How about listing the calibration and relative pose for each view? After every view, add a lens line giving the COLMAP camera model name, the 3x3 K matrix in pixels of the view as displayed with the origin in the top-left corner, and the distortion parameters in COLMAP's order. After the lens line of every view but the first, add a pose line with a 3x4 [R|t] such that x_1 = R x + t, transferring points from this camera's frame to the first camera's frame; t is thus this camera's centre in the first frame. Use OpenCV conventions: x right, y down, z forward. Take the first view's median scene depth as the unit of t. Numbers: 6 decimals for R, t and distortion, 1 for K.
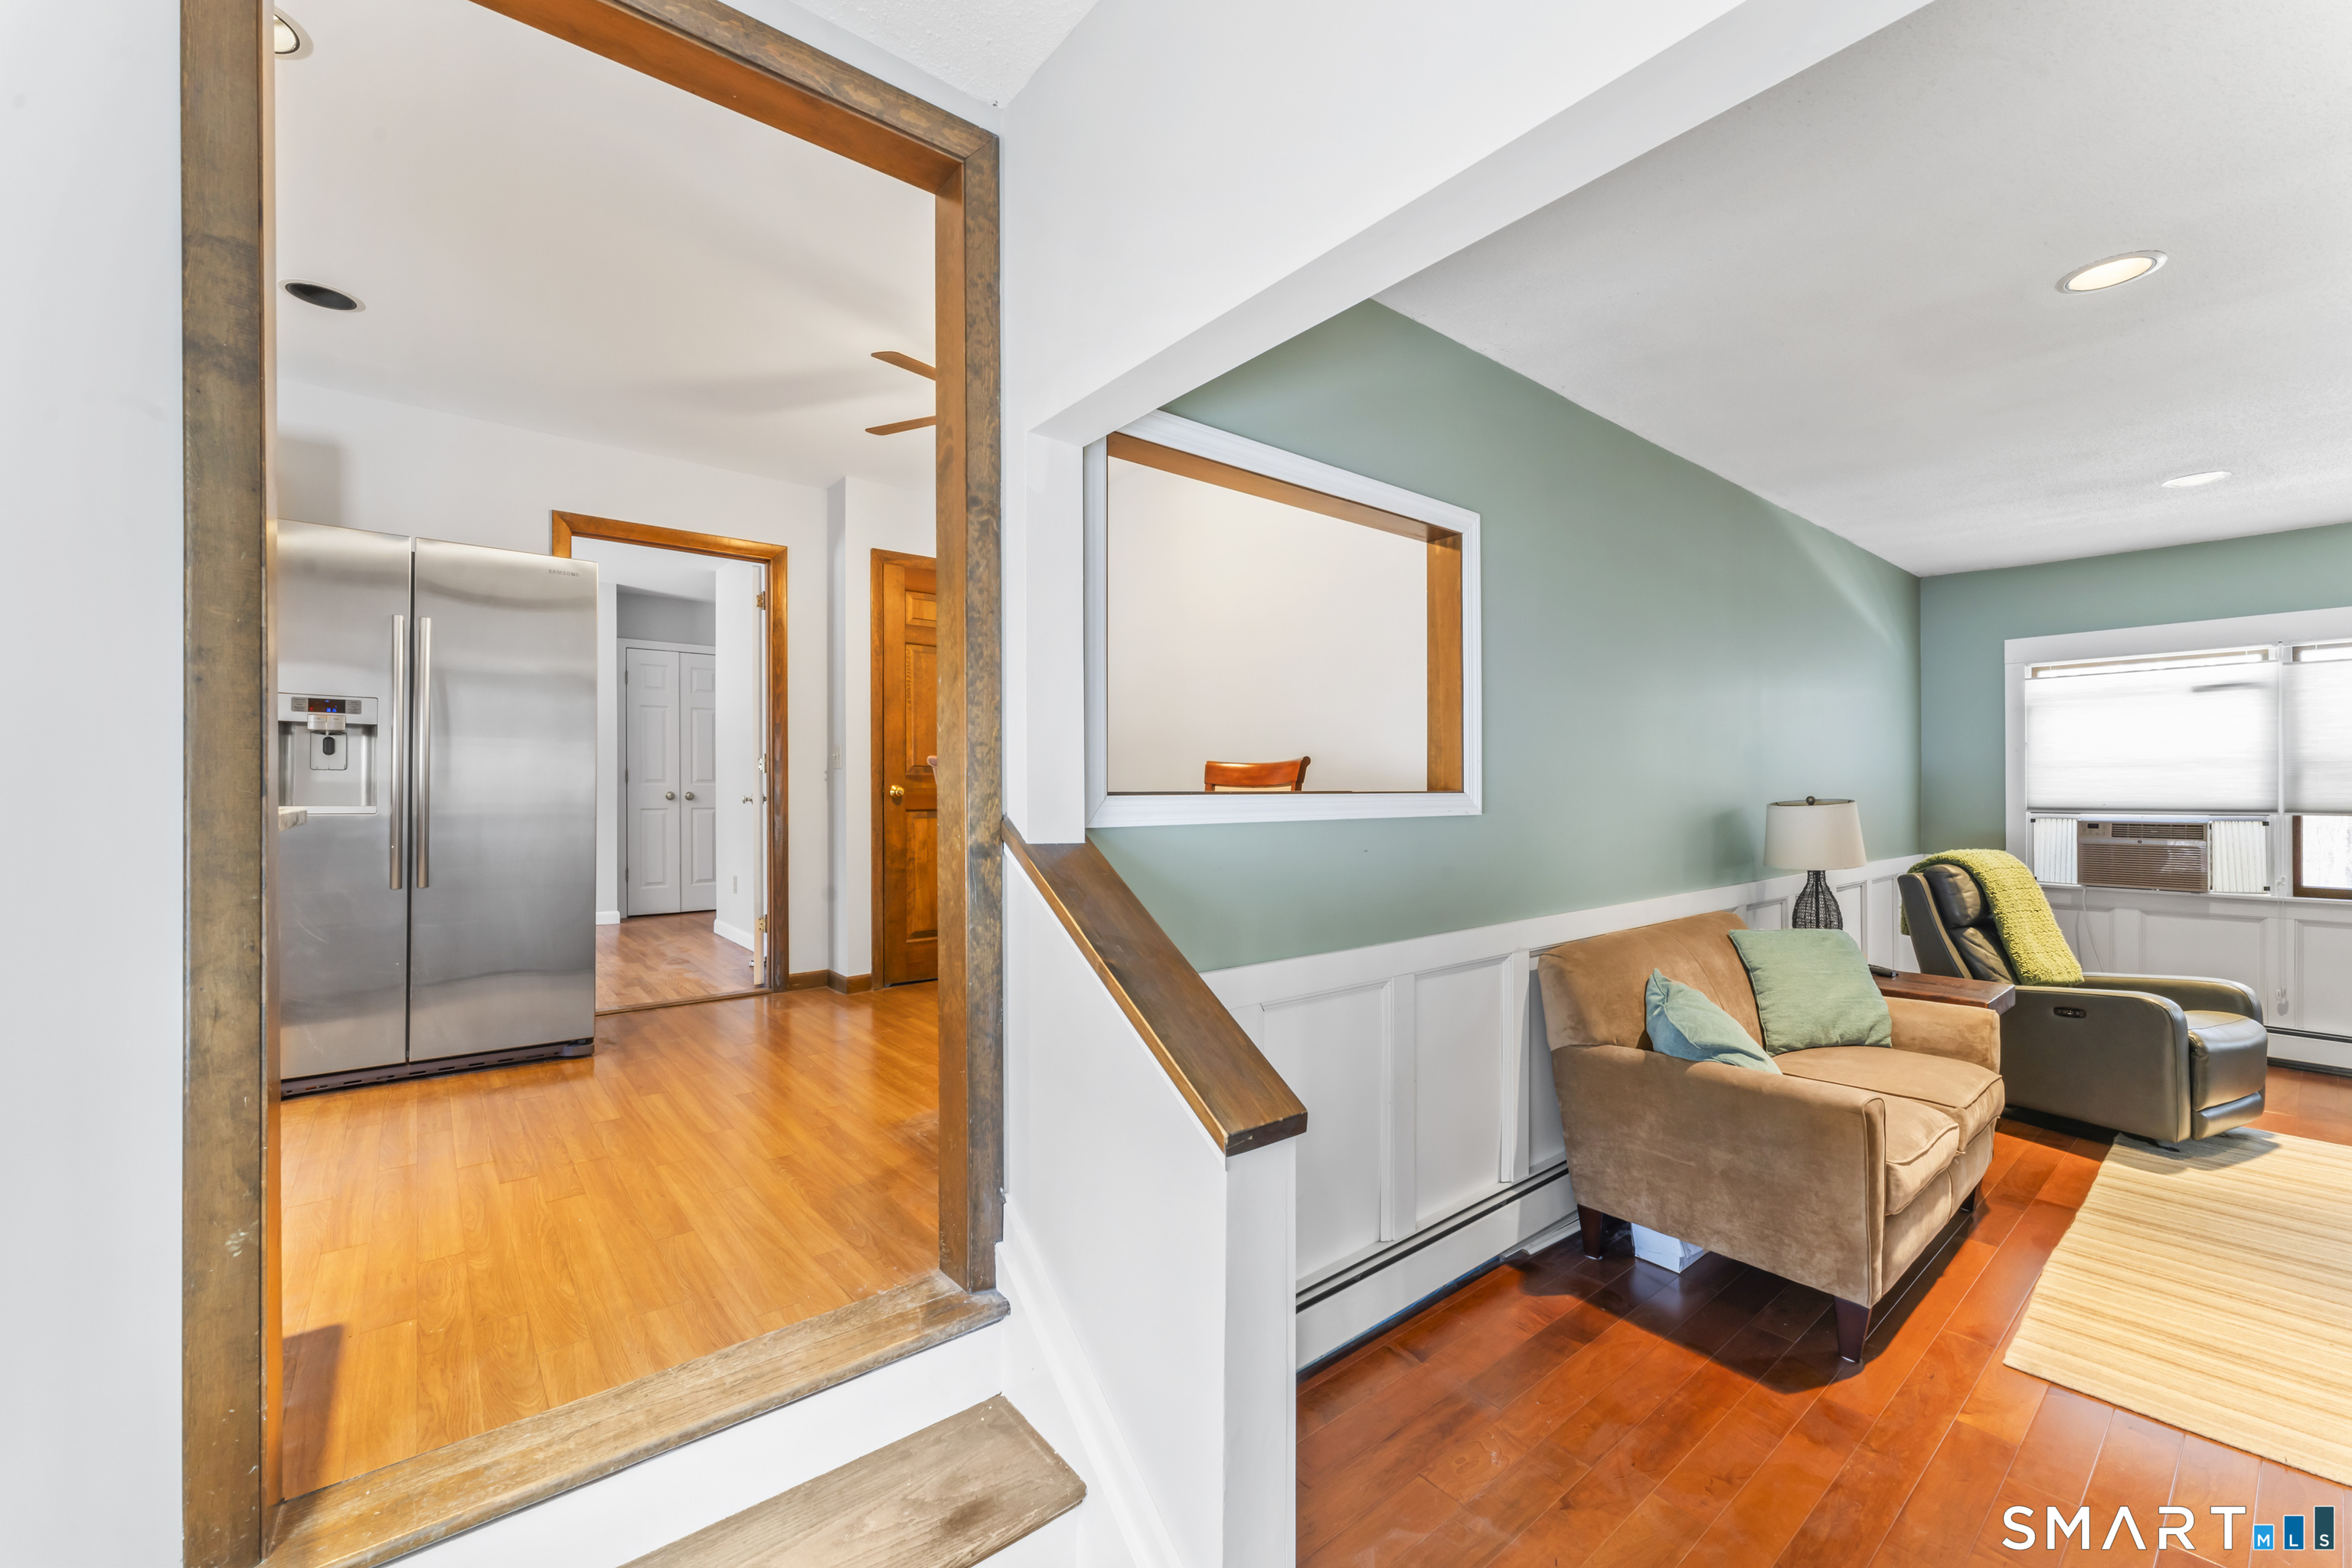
lens RADIAL K [[946.0, 0, 1180.8], [0, 946.0, 786.8], [0, 0, 1]] dist [-0.003866, 0.001225]
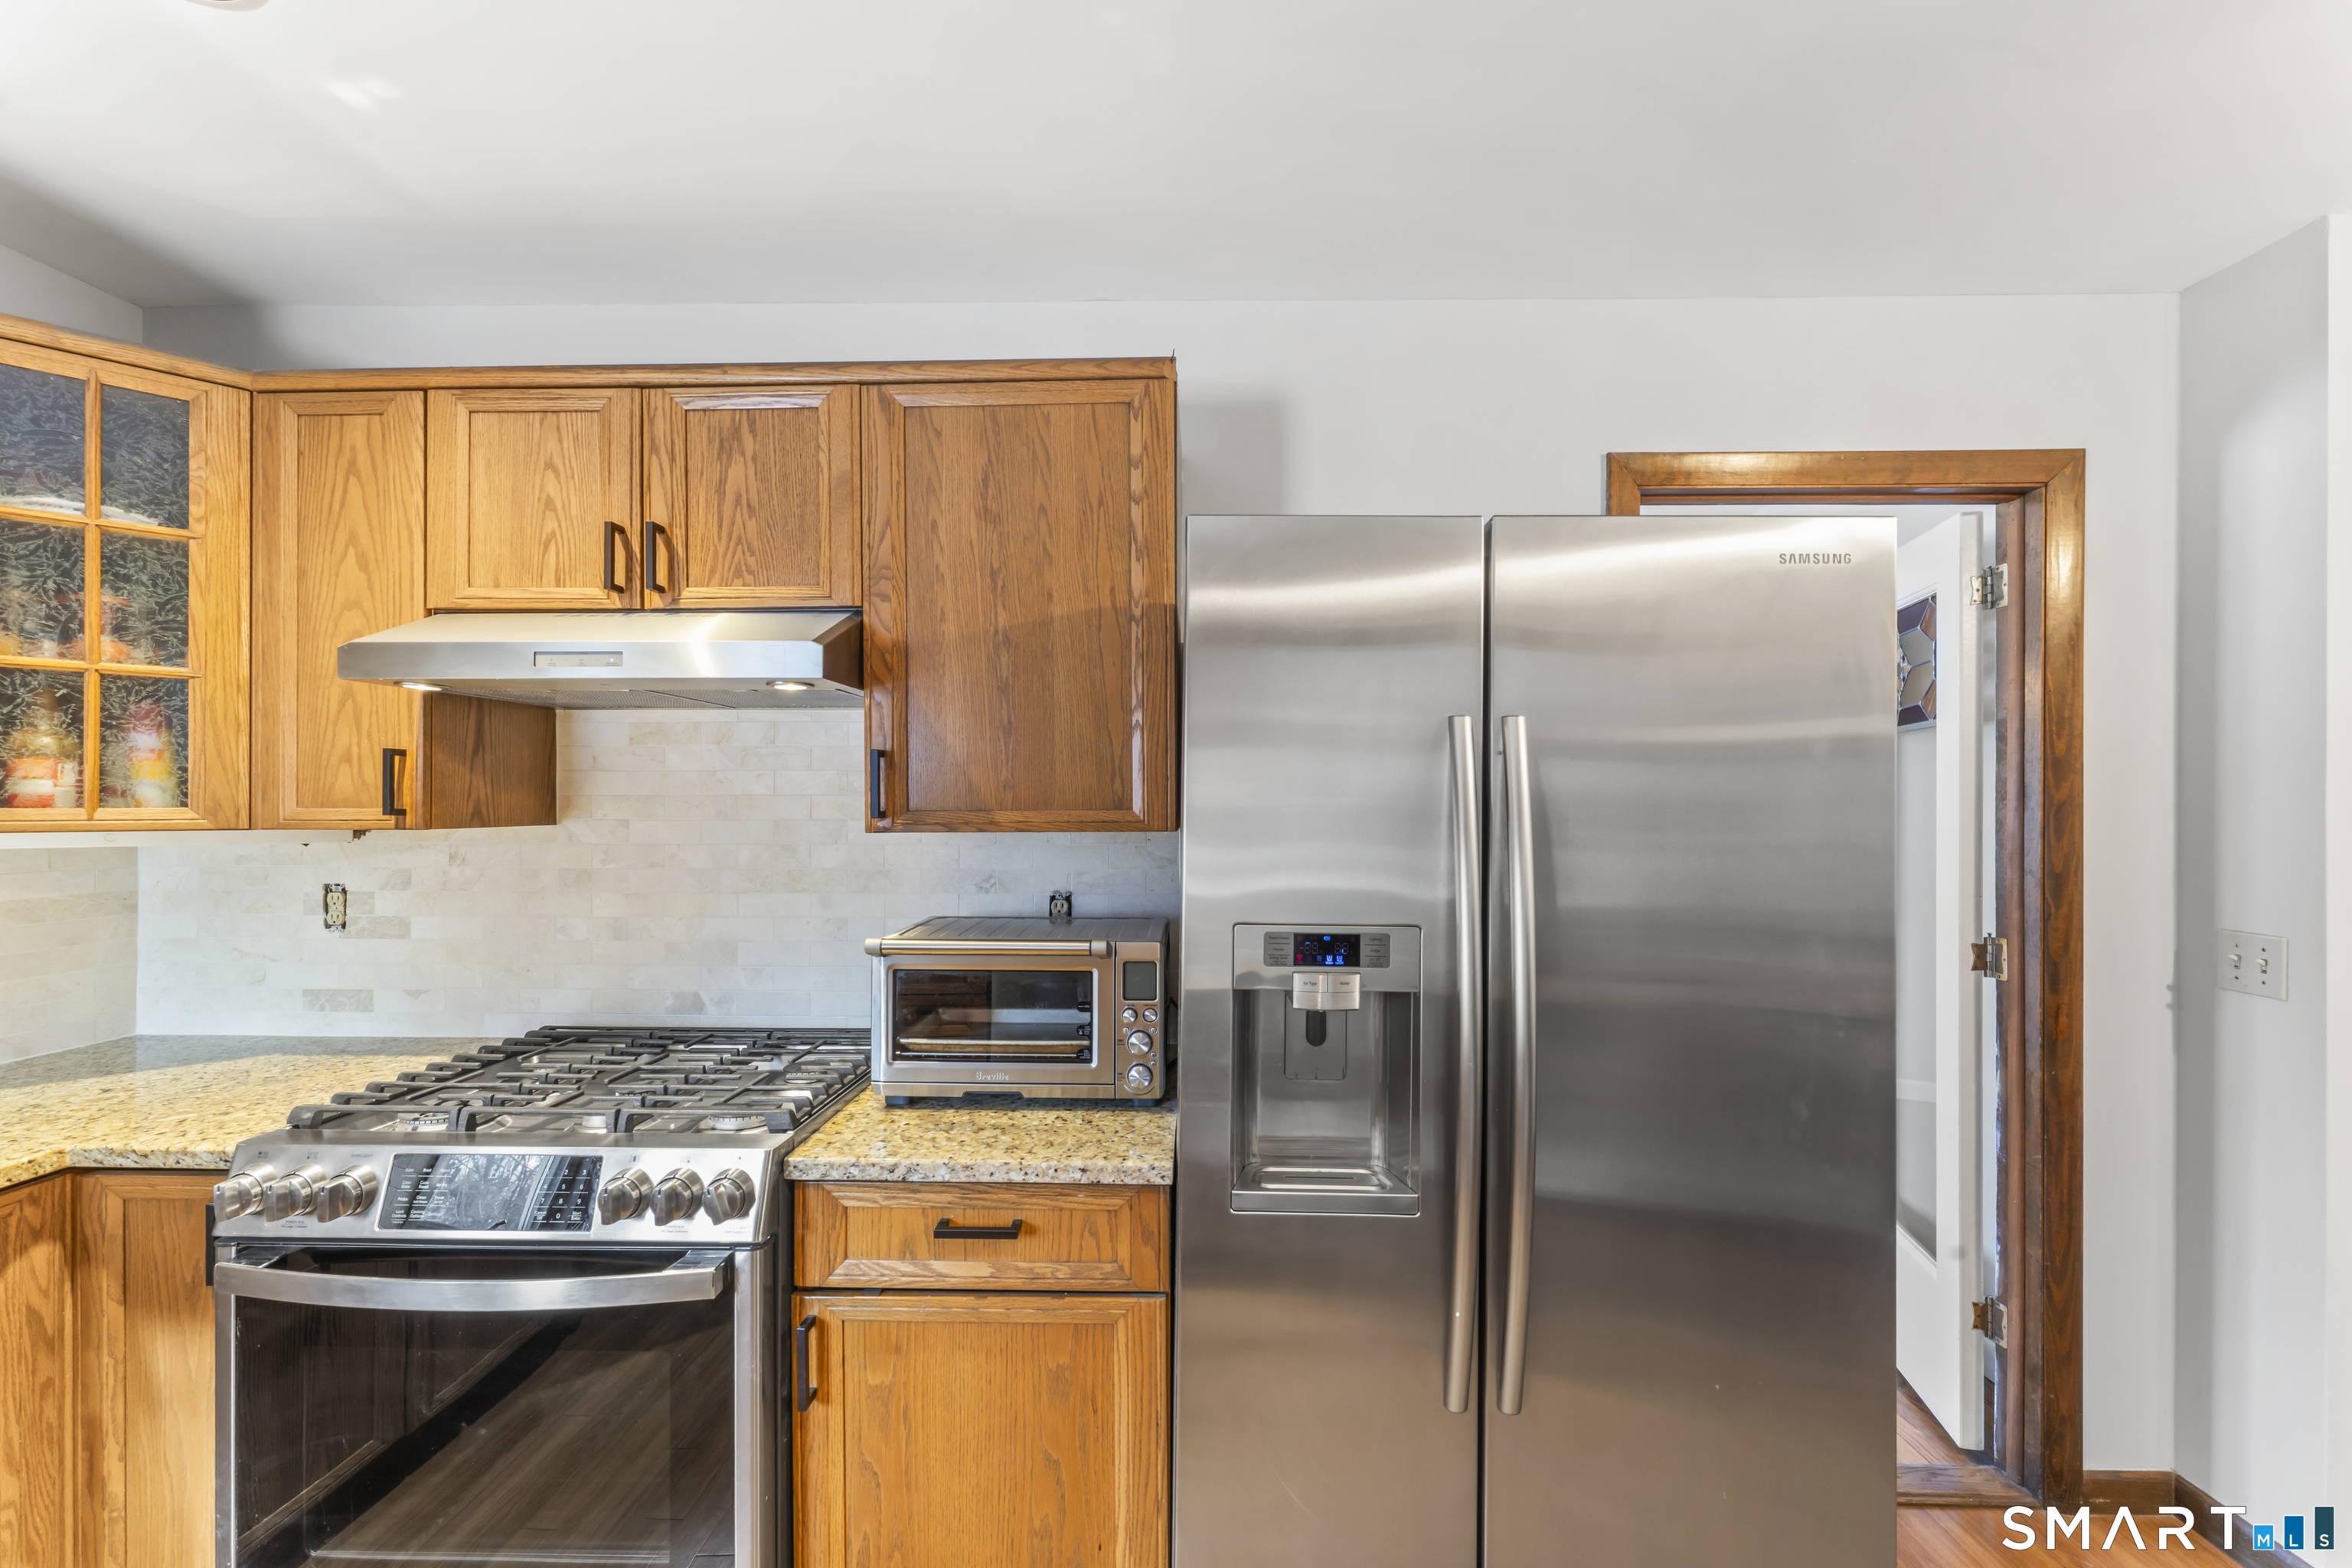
lens RADIAL K [[946.0, 0, 1175.2], [0, 946.0, 793.6], [0, 0, 1]] dist [-0.003866, 0.001225]
pose [[0.757802, 0.004777, -0.652467, -0.611368], [-0.004853, 0.999987, 0.001685, -0.137134], [0.652466, 0.001890, 0.757815, 0.573327]]
